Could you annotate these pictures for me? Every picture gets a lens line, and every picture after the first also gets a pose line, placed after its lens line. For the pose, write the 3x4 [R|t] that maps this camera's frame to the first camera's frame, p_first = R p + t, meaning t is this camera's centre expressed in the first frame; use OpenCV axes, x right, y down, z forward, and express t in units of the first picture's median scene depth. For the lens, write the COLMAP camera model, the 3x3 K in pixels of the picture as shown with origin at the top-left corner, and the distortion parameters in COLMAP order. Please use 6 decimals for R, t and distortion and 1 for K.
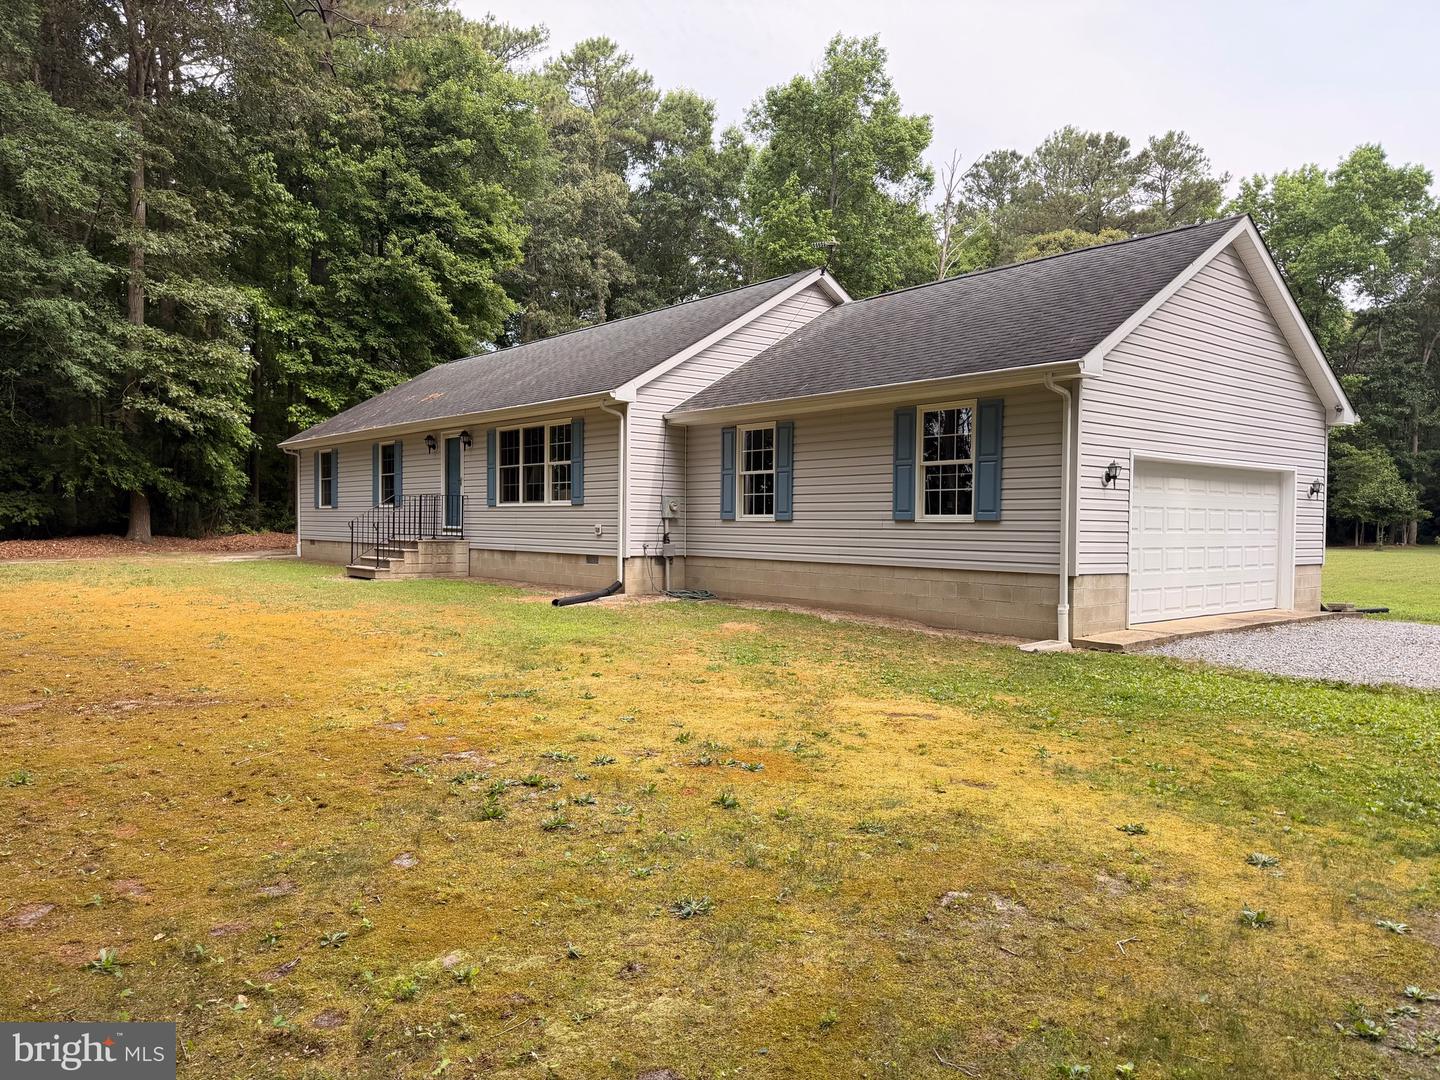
lens RADIAL K [[1006.6, 0, 720.4], [0, 1006.6, 569.4], [0, 0, 1]] dist [-0.001651, -0.000227]
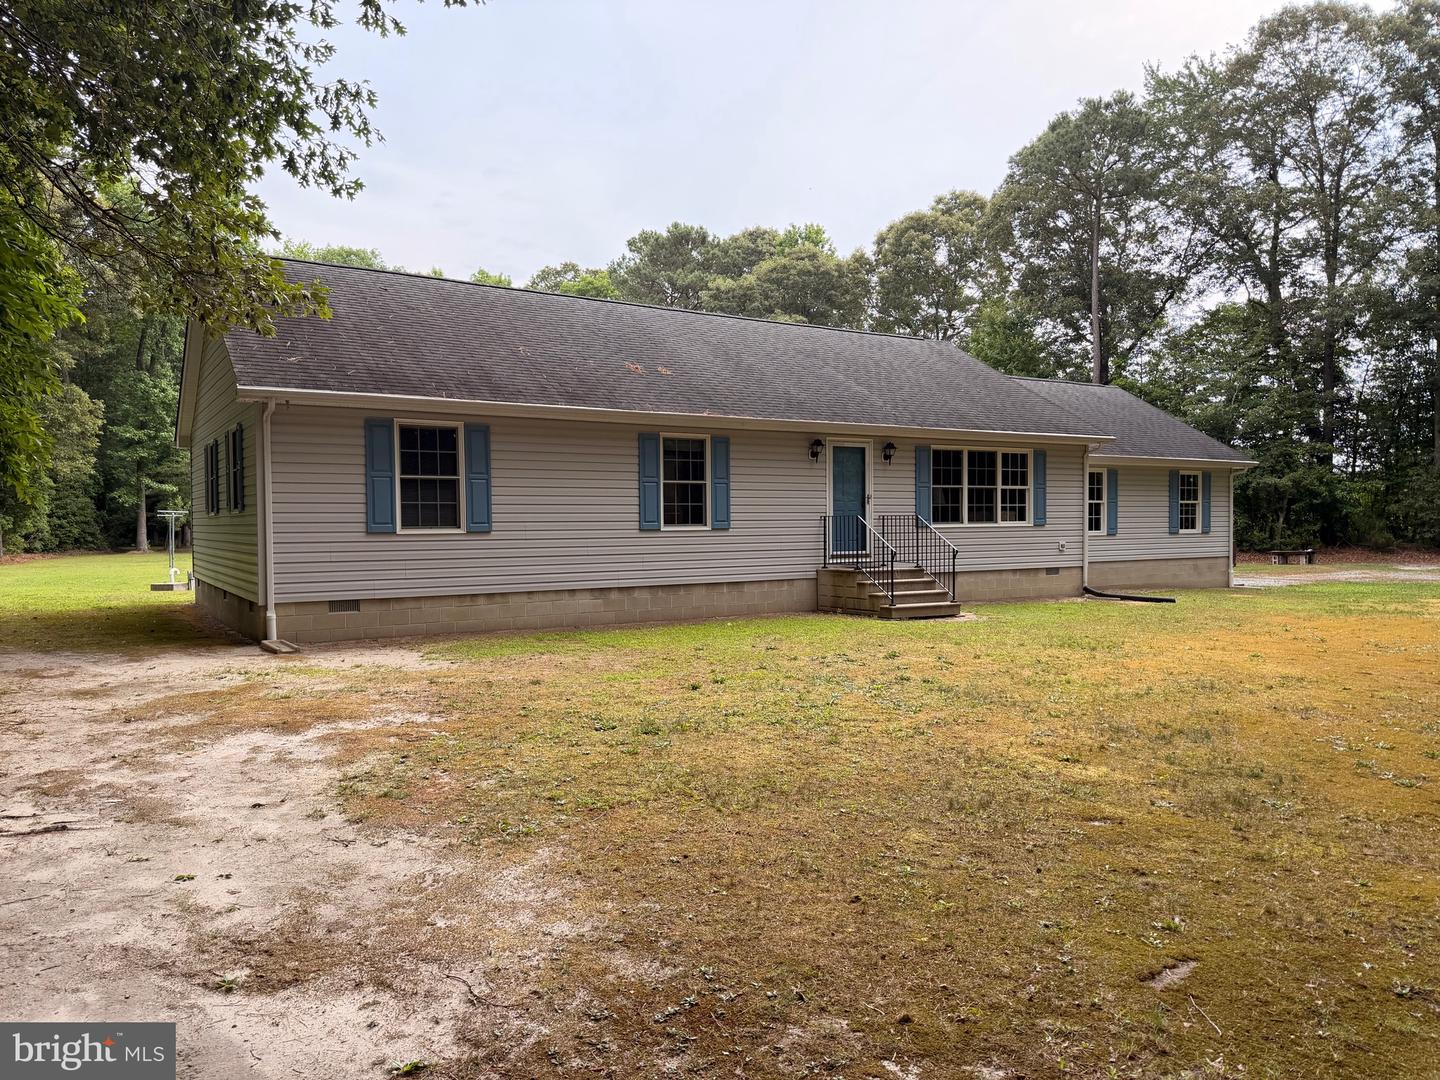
lens RADIAL K [[1004.9, 0, 710.0], [0, 1004.9, 548.1], [0, 0, 1]] dist [0.084619, -0.099014]
pose [[0.150328, -0.036451, 0.987964, -1.261191], [0.055466, 0.998057, 0.028383, -0.086219], [-0.987079, 0.050532, 0.152058, 1.121299]]
